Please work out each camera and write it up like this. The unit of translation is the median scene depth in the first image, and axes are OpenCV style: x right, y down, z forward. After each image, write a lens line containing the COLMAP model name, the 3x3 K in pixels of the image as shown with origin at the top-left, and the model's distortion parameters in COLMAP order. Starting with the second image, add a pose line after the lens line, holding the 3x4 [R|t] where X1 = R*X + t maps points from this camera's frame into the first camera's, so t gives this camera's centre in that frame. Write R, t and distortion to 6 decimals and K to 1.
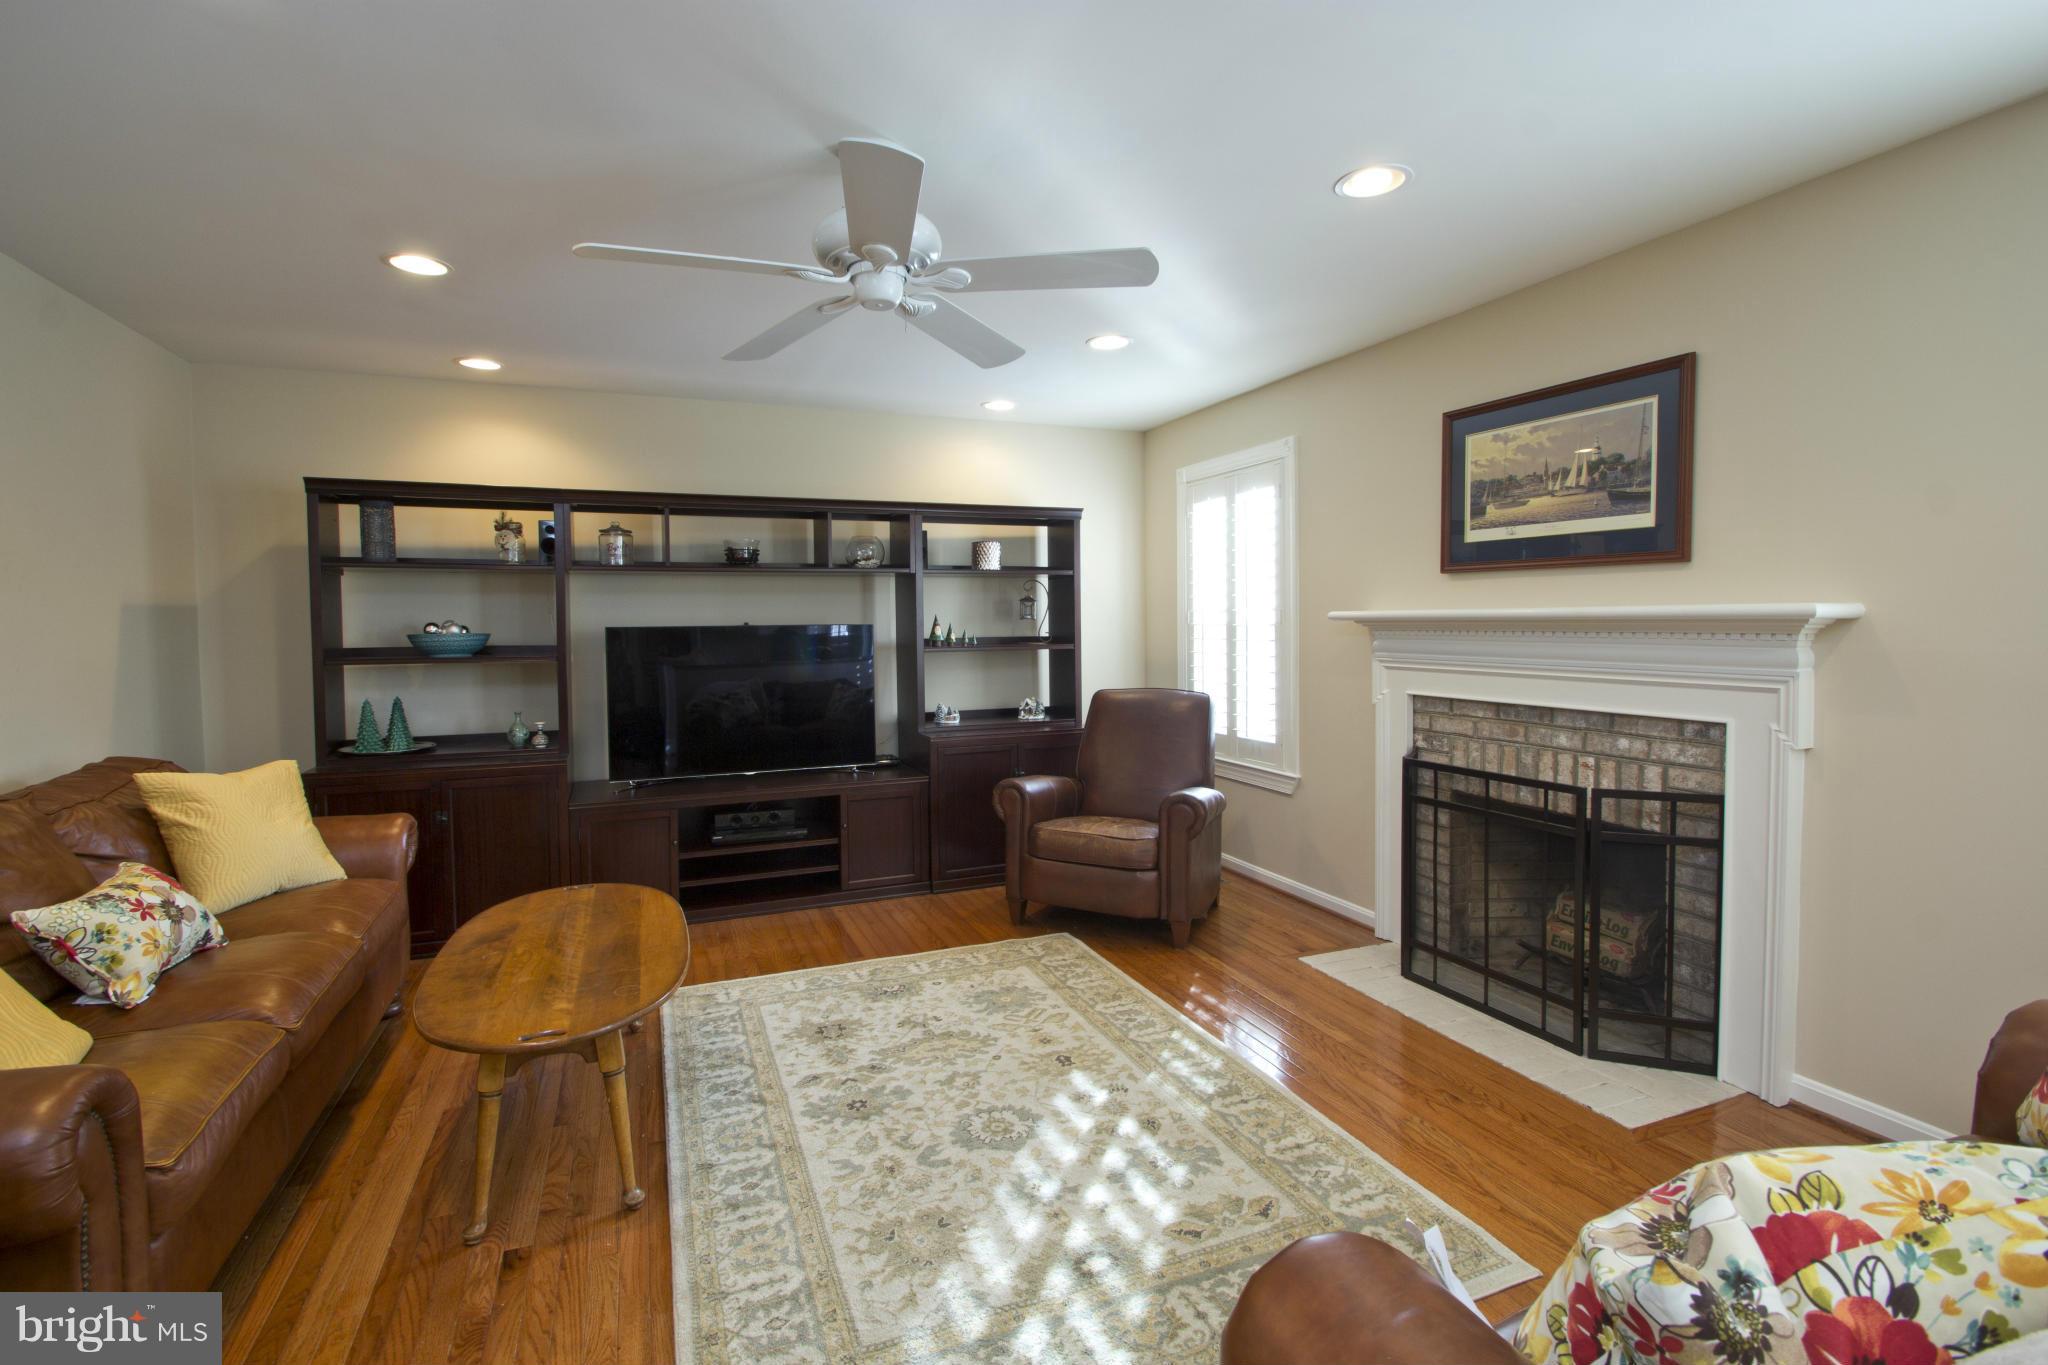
lens RADIAL K [[943.4, 0, 1019.5], [0, 943.4, 647.2], [0, 0, 1]] dist [-0.005899, -0.001632]
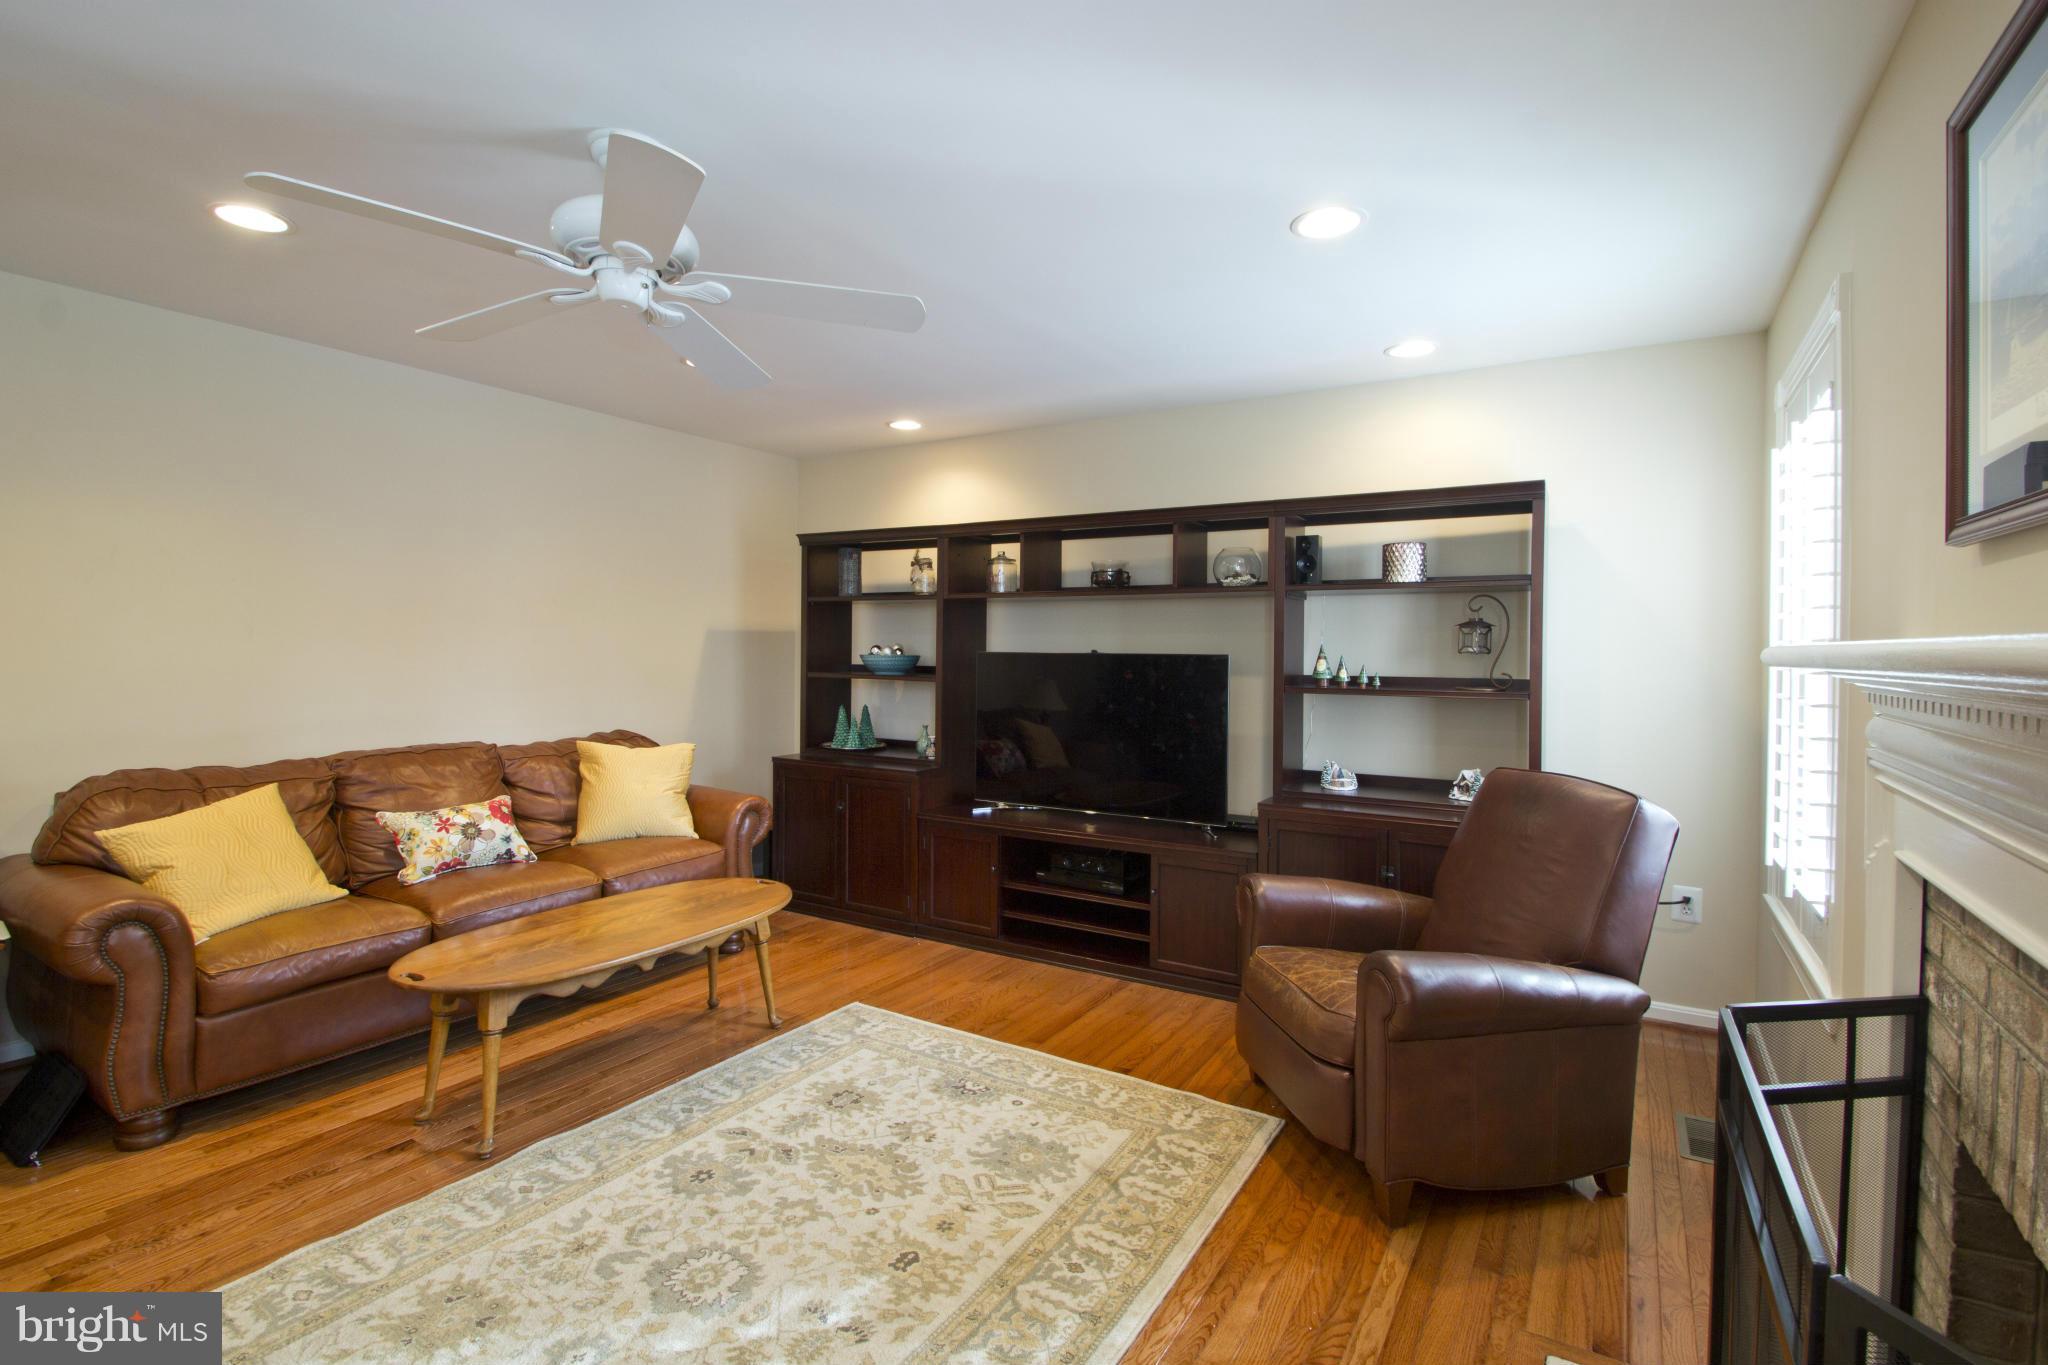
lens RADIAL K [[943.4, 0, 1019.5], [0, 943.4, 647.2], [0, 0, 1]] dist [-0.005899, -0.001632]
pose [[0.592355, 0.016153, -0.805515, 0.529604], [-0.036605, 0.999306, -0.006879, -0.025173], [0.804845, 0.033561, 0.592535, 0.489667]]
